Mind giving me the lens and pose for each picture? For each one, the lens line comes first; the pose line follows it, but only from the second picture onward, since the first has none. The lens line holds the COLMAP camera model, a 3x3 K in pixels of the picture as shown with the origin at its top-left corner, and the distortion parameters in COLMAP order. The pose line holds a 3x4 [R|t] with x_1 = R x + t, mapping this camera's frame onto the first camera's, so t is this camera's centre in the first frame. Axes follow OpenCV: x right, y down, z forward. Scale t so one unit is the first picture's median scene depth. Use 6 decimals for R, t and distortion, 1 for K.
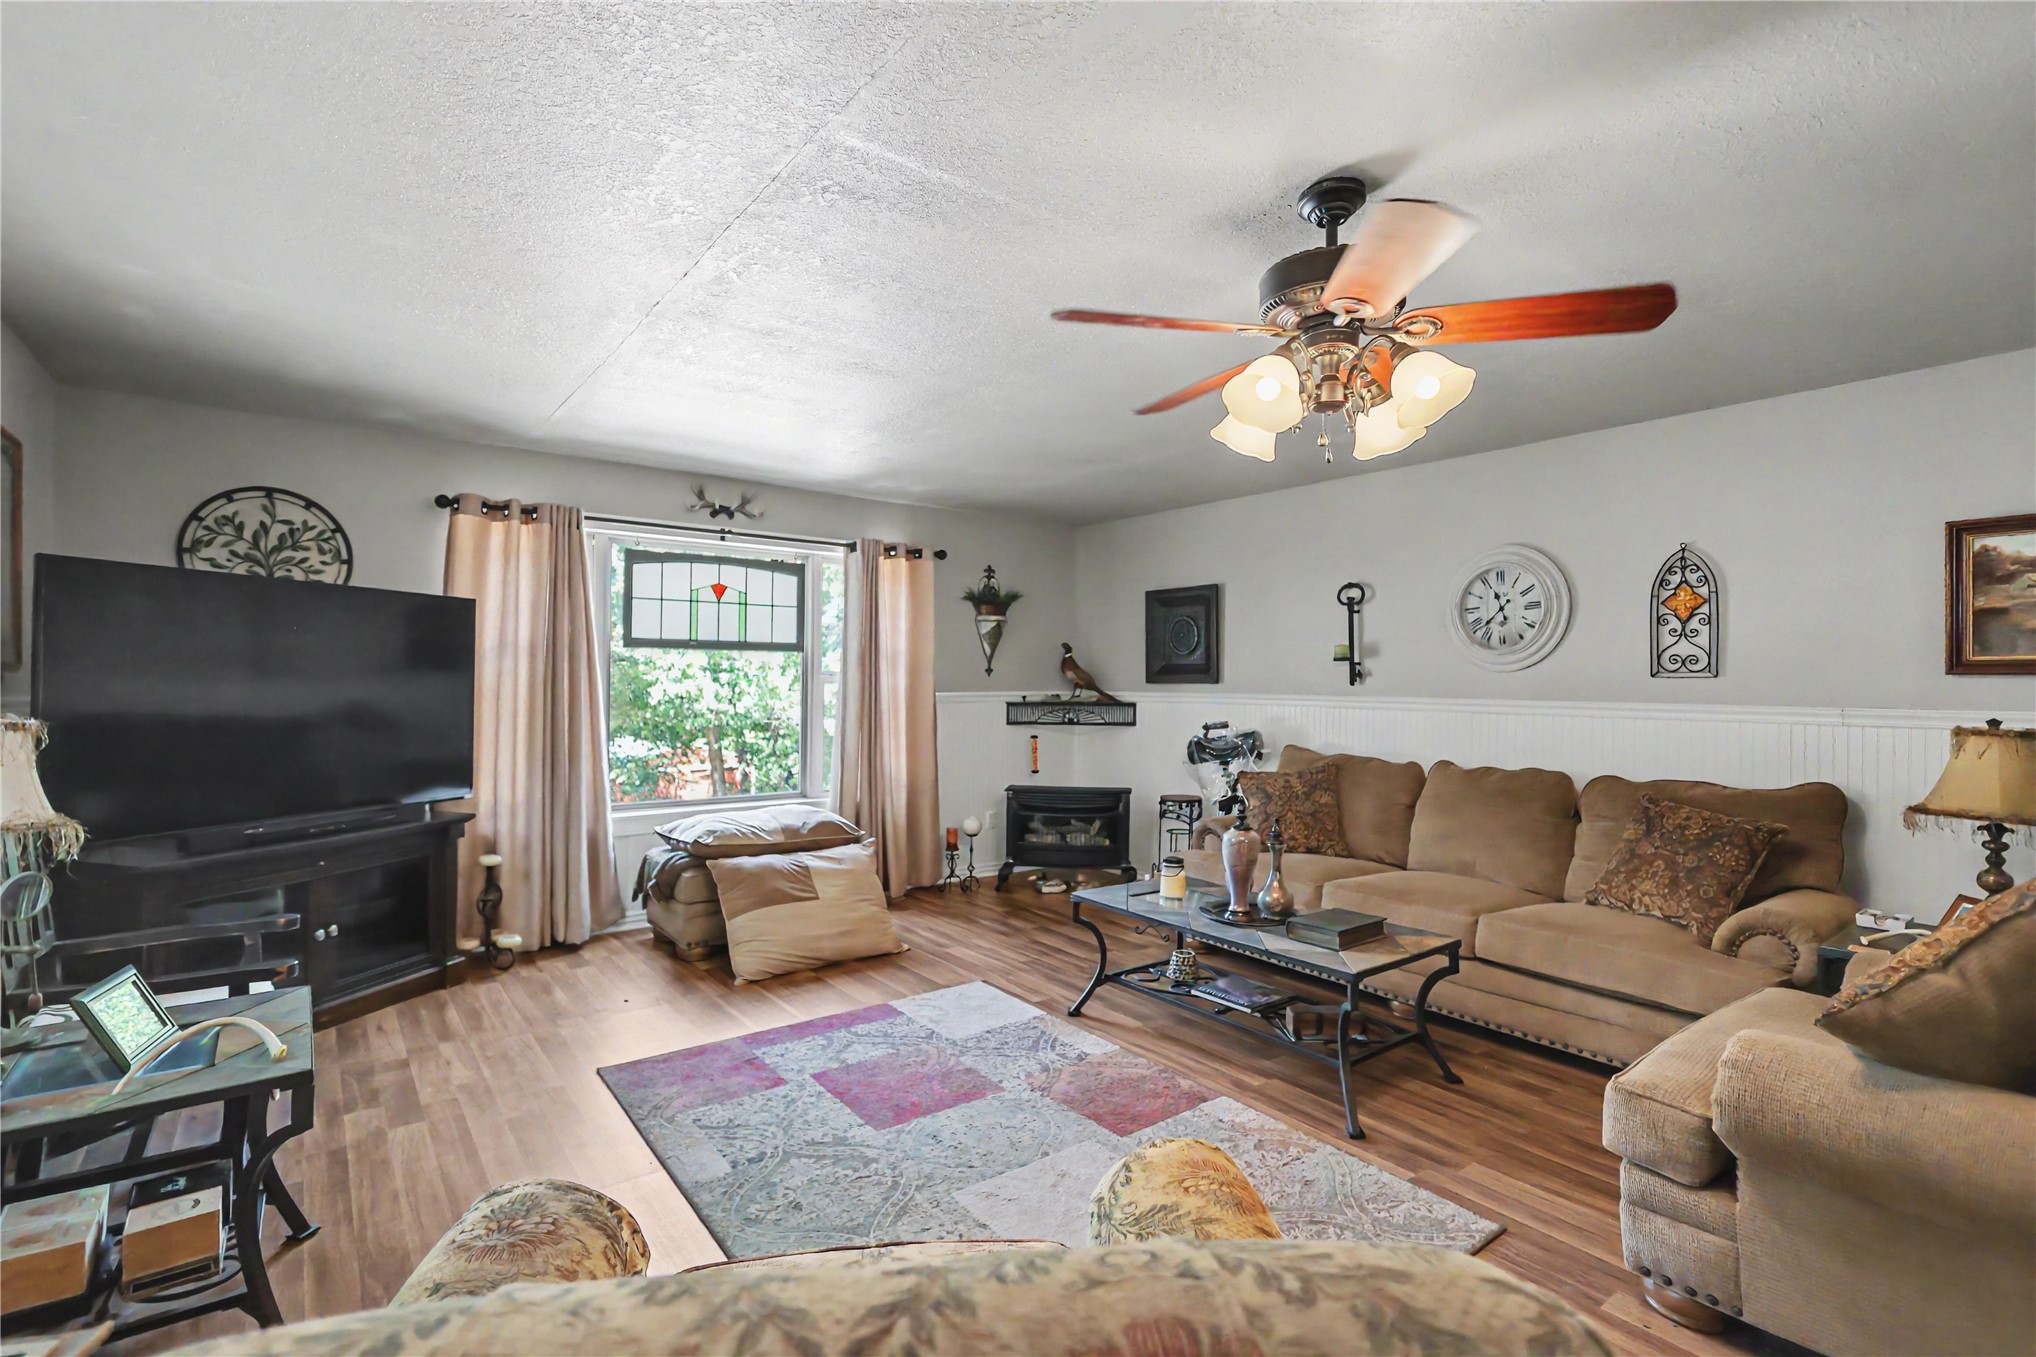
lens RADIAL K [[936.7, 0, 1018.2], [0, 936.7, 681.8], [0, 0, 1]] dist [0.000171, 0.000539]
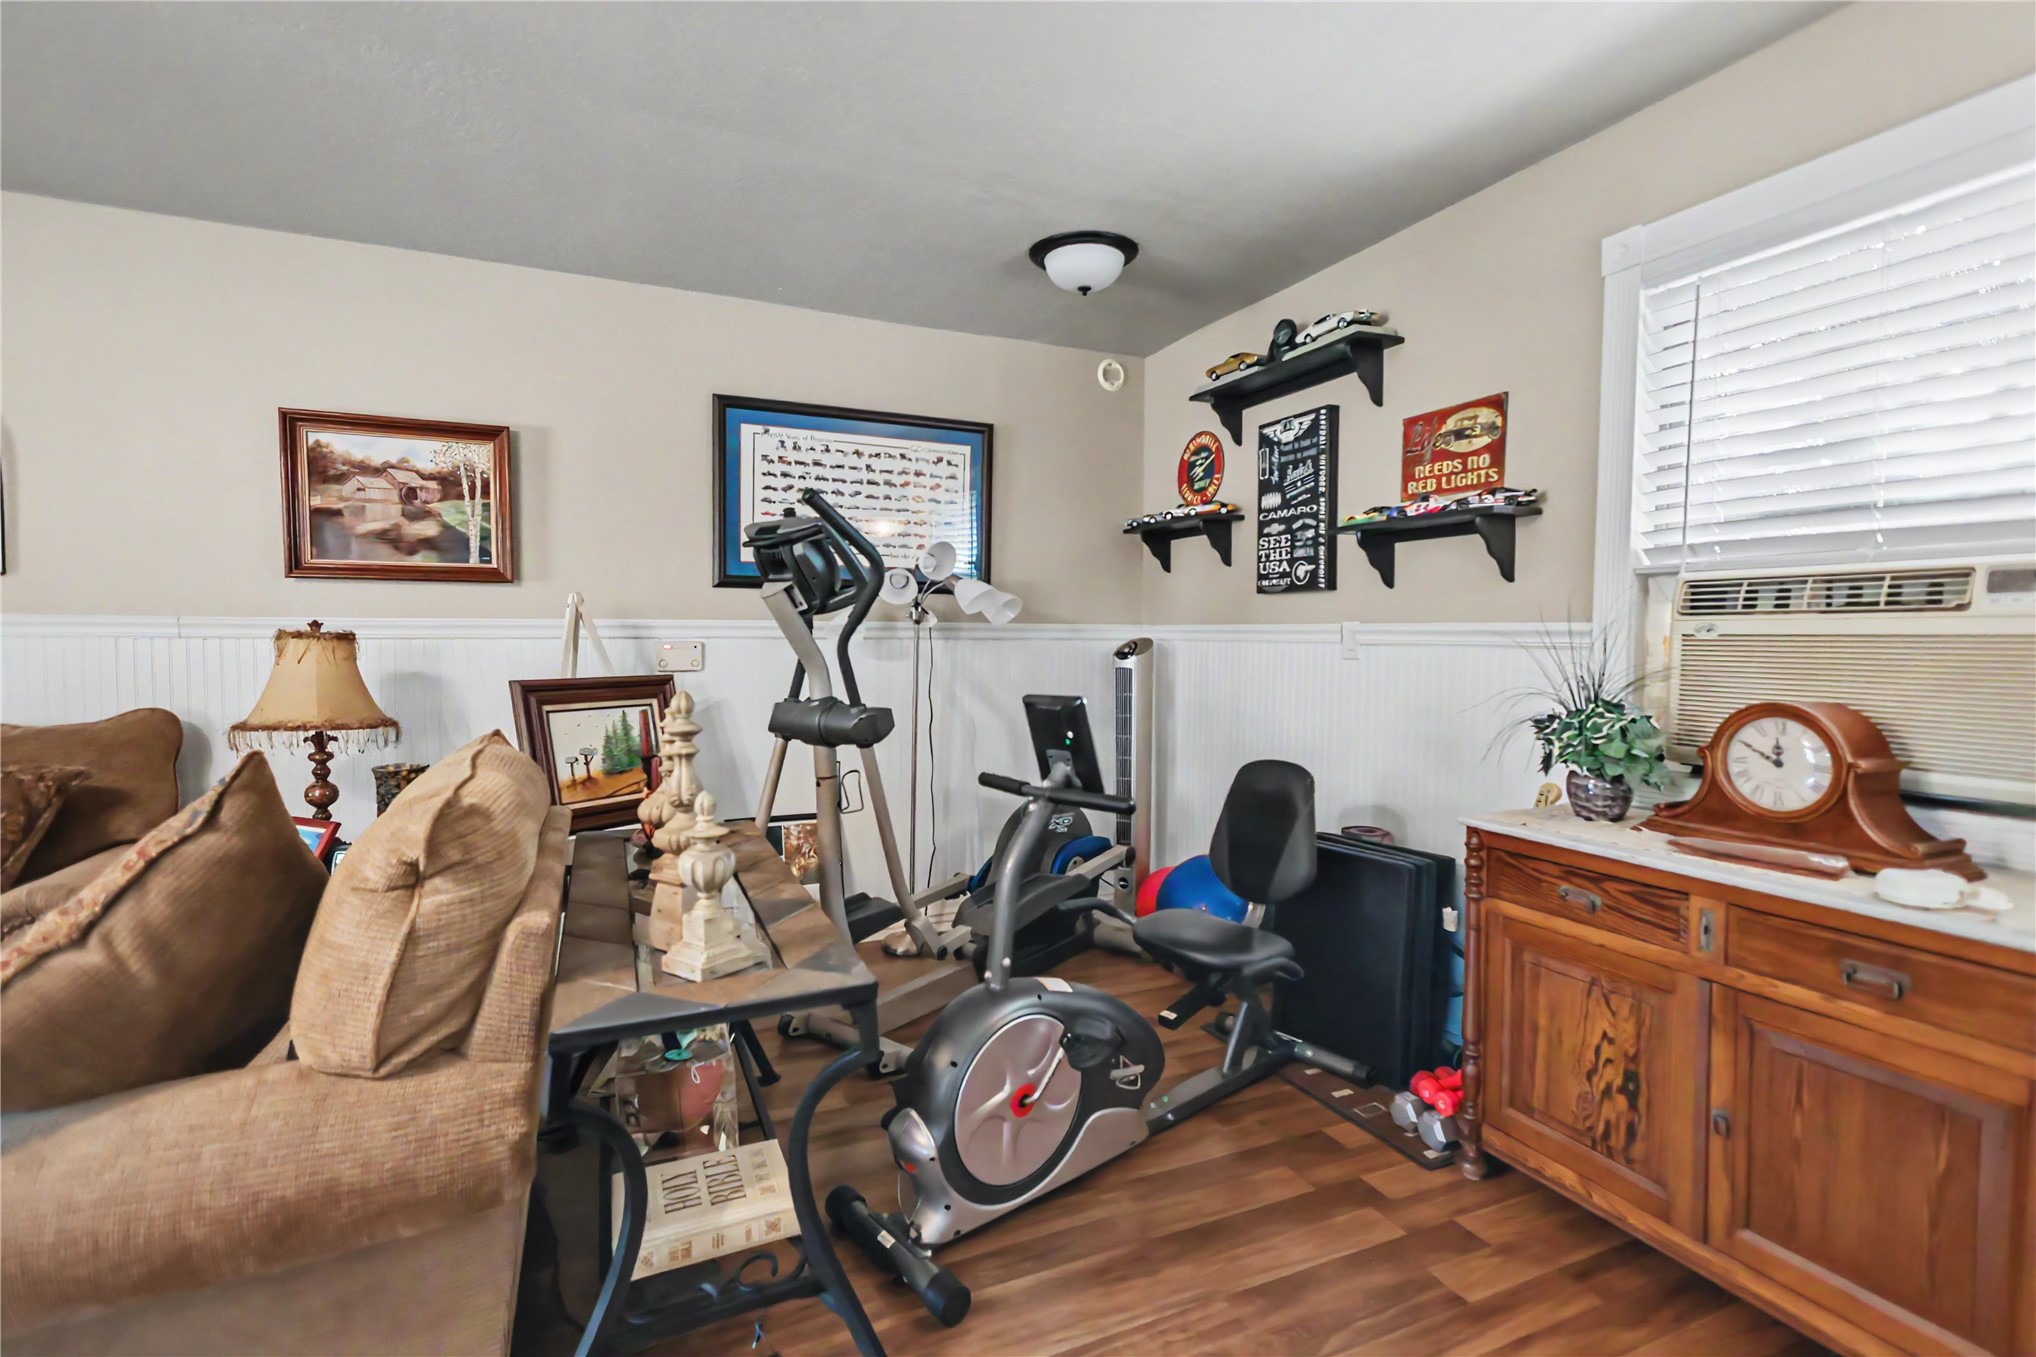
lens RADIAL K [[936.7, 0, 1017.1], [0, 936.7, 676.6], [0, 0, 1]] dist [0.000171, 0.000539]
pose [[0.225419, -0.048254, 0.973066, 0.283828], [-0.000990, 0.998761, 0.049758, 0.046422], [-0.974261, -0.012179, 0.225092, 0.111041]]
